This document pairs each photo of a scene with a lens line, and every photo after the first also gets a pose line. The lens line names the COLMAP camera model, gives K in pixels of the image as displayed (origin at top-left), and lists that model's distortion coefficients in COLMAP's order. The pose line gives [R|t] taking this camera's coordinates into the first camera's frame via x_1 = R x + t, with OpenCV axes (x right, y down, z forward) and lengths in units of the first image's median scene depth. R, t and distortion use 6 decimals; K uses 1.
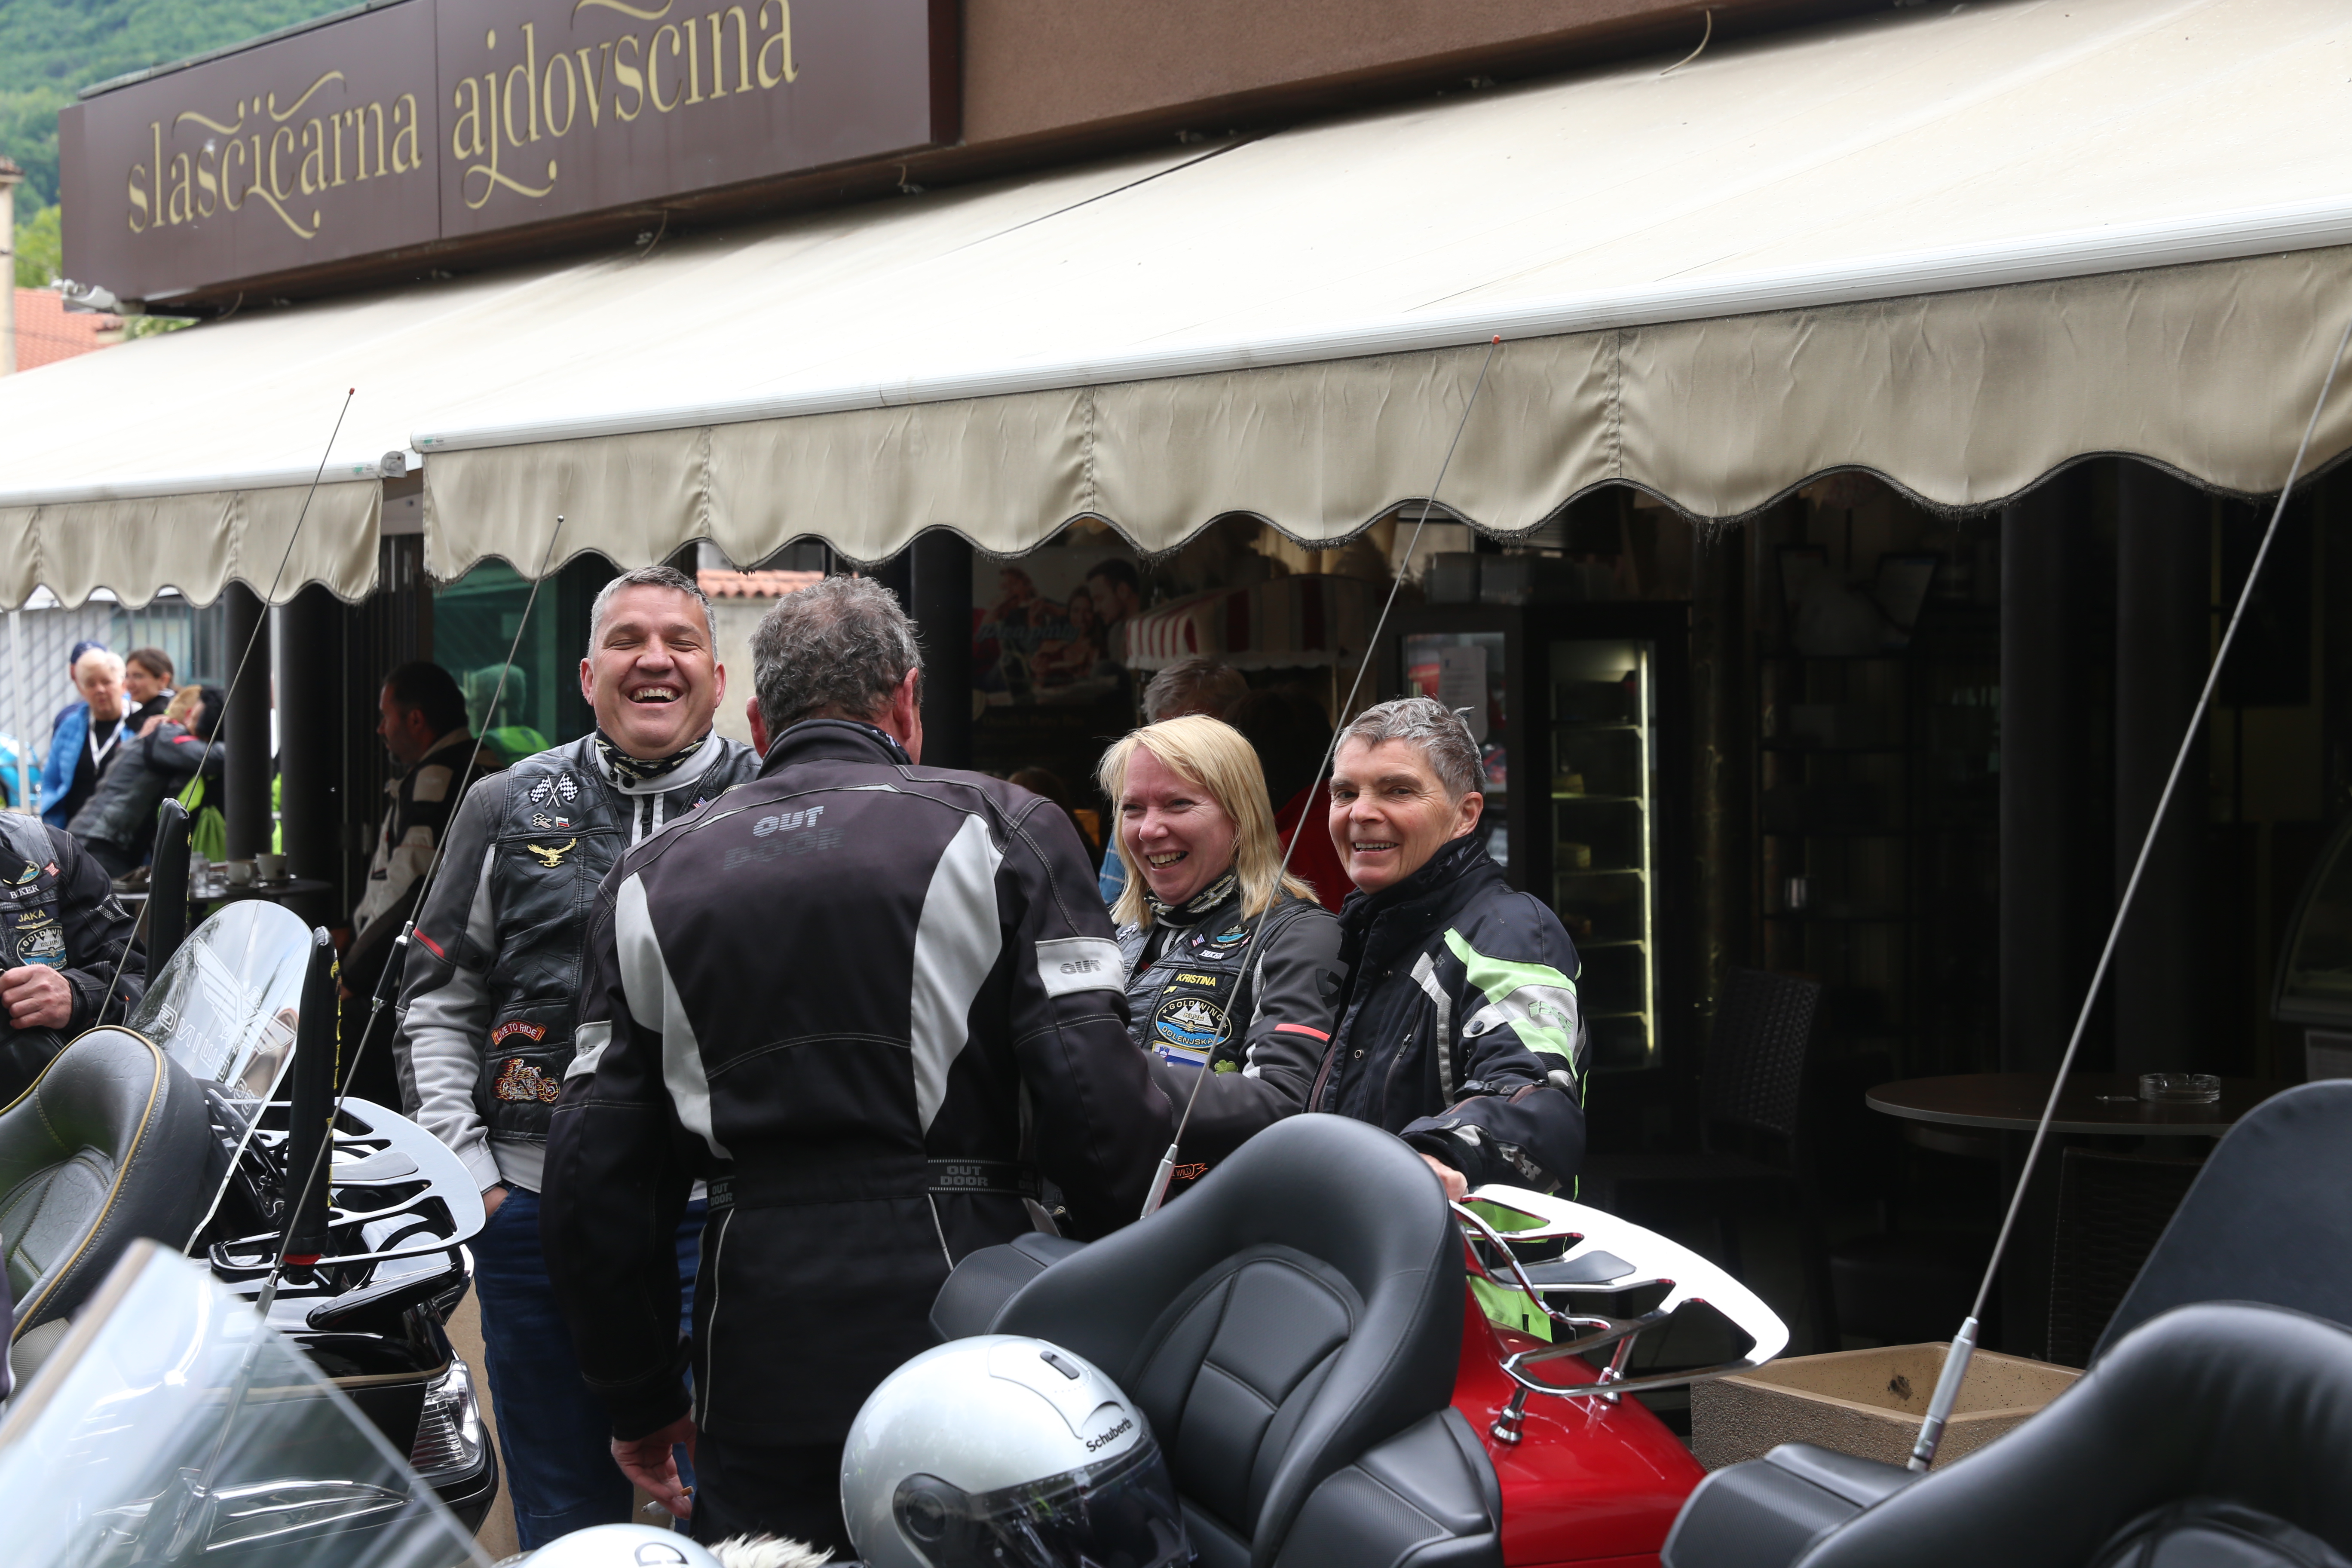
lens RADIAL K [[4396.4, 0, 1171.7], [0, 4396.4, 775.8], [0, 0, 1]] dist [0.229821, 0.000000]
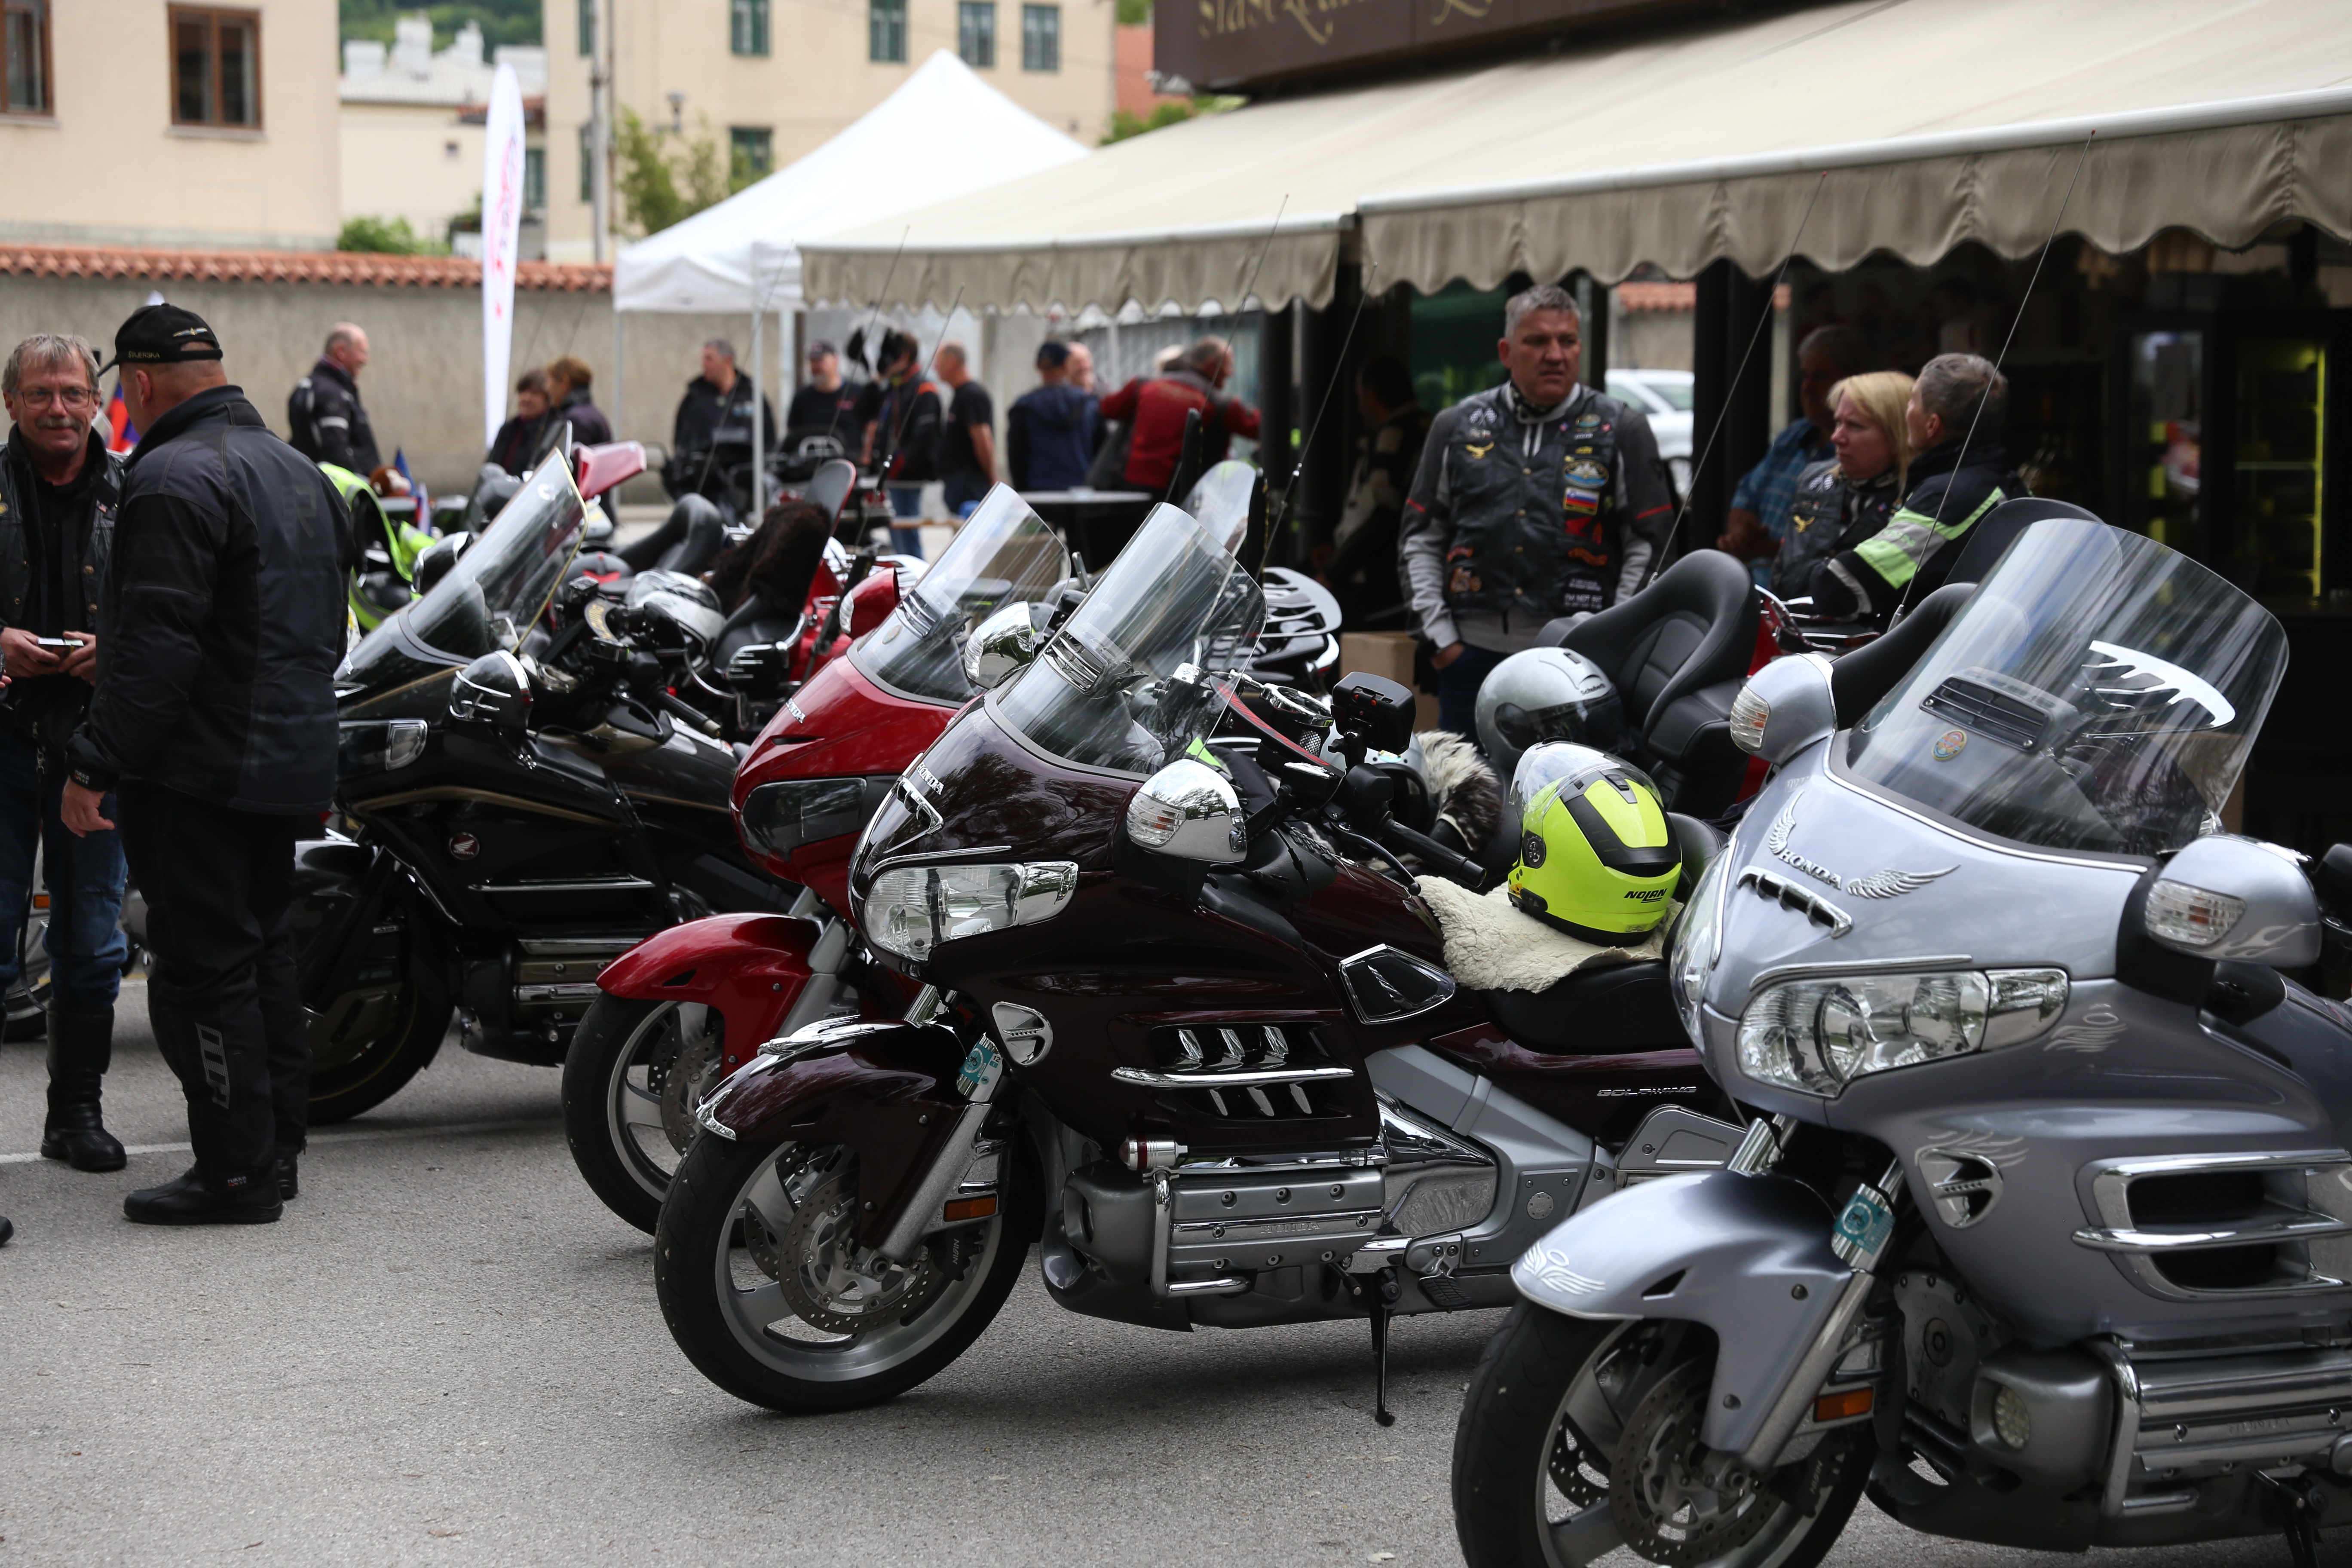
lens RADIAL K [[4644.5, 0, 1160.4], [0, 4644.5, 797.6], [0, 0, 1]] dist [0.272866, 0.000000]
pose [[0.970825, 0.030129, -0.237889, 0.190858], [-0.015225, 0.997818, 0.064242, 0.033755], [0.239306, -0.058745, 0.969165, -0.751089]]
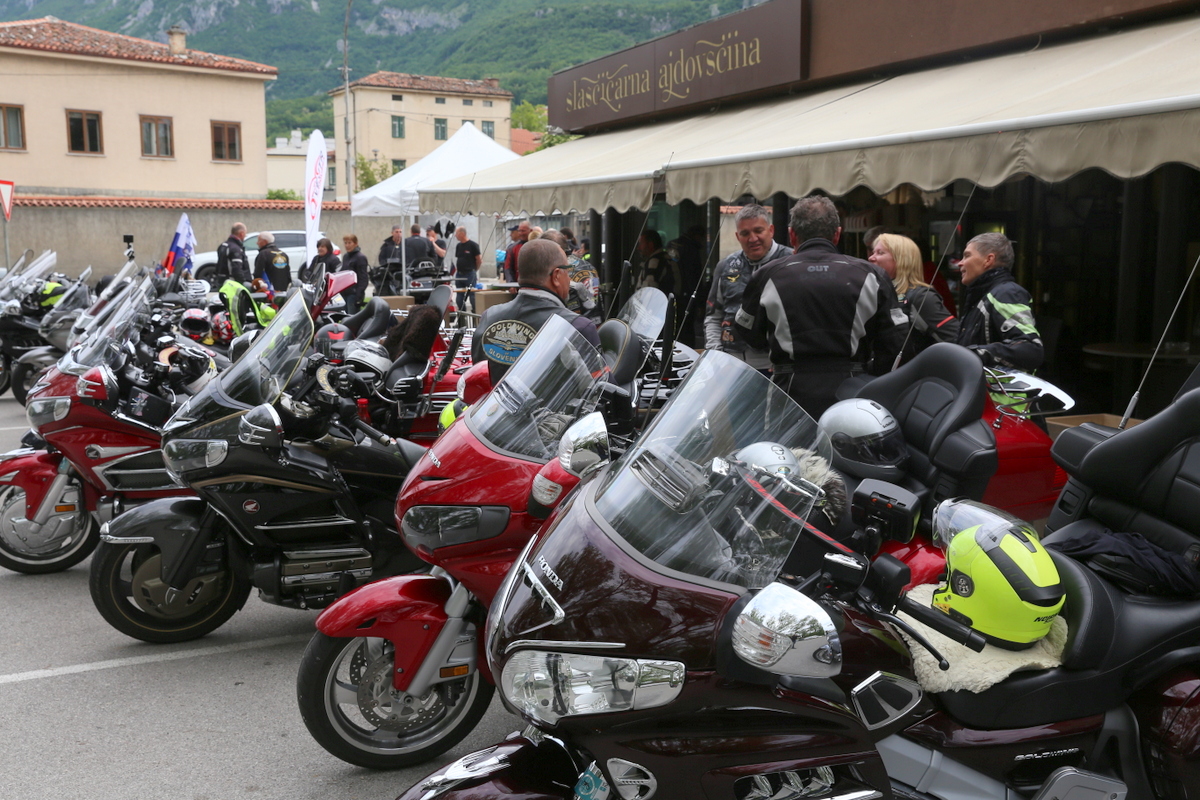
lens RADIAL K [[1282.3, 0, 594.9], [0, 1282.3, 408.1], [0, 0, 1]] dist [0.037080, 0.000000]
pose [[0.983887, 0.023450, -0.177250, -0.039483], [-0.004184, 0.994110, 0.108294, 0.008936], [0.178745, -0.105807, 0.978190, -0.080780]]
